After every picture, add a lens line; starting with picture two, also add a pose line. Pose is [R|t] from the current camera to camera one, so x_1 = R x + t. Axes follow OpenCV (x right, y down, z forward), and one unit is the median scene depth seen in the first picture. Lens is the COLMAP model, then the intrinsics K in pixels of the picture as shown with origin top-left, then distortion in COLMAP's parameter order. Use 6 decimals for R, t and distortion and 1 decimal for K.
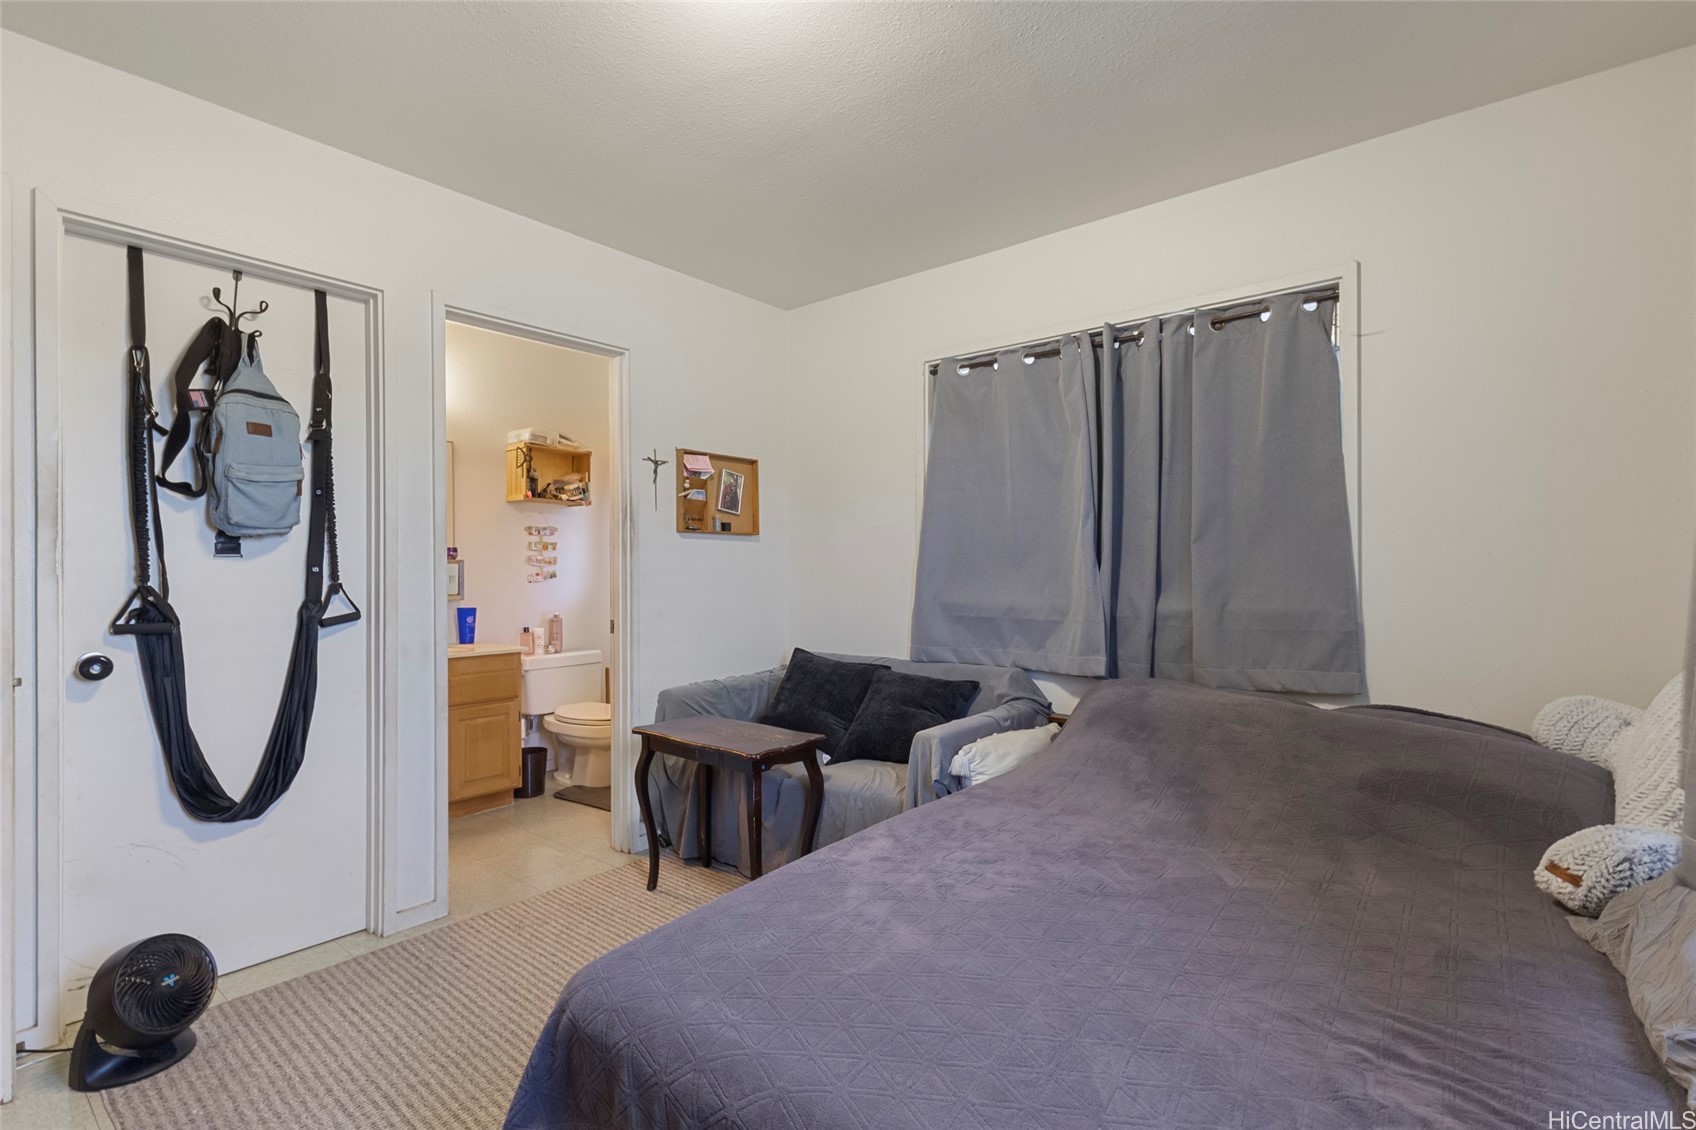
lens RADIAL K [[774.1, 0, 853.5], [0, 774.1, 570.7], [0, 0, 1]] dist [0.002268, 0.000096]
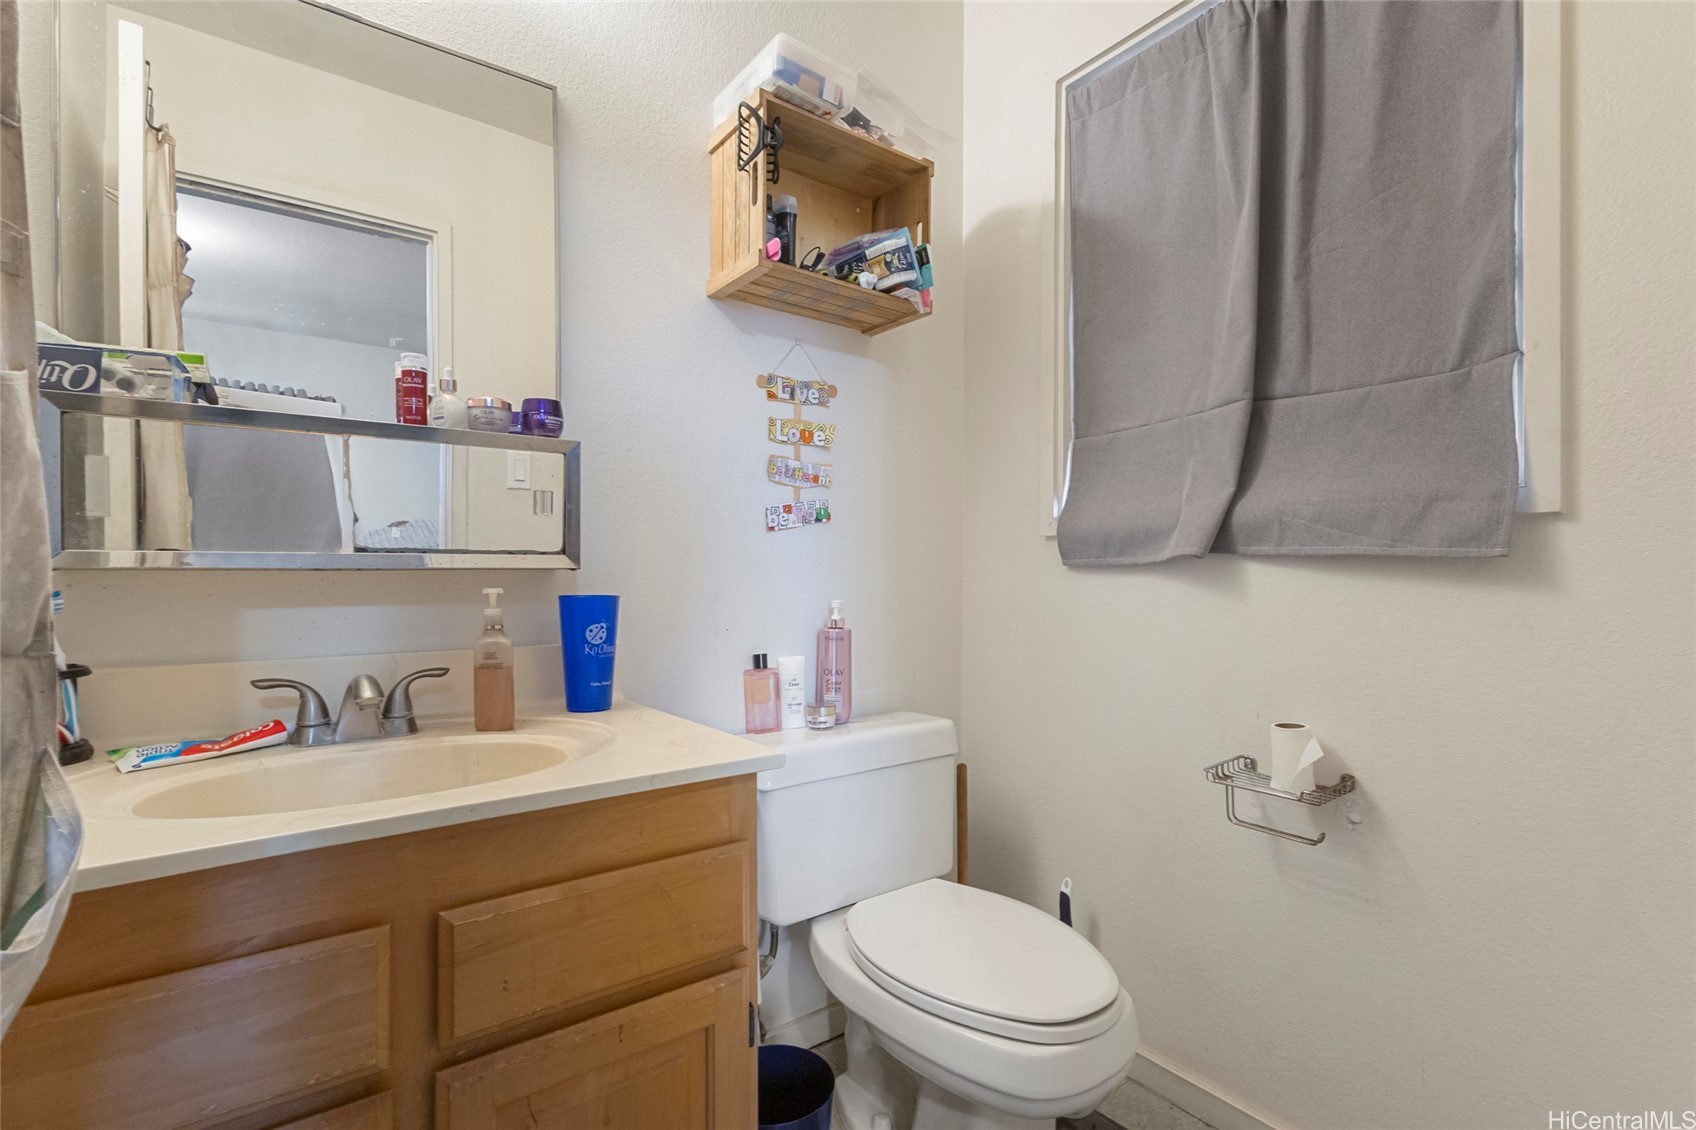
lens RADIAL K [[774.1, 0, 848.0], [0, 774.1, 562.8], [0, 0, 1]] dist [0.002268, 0.000096]
pose [[0.966070, 0.006223, -0.258205, -0.289769], [-0.005818, 0.999980, 0.002332, 0.030142], [0.258214, -0.000751, 0.966087, 0.661856]]
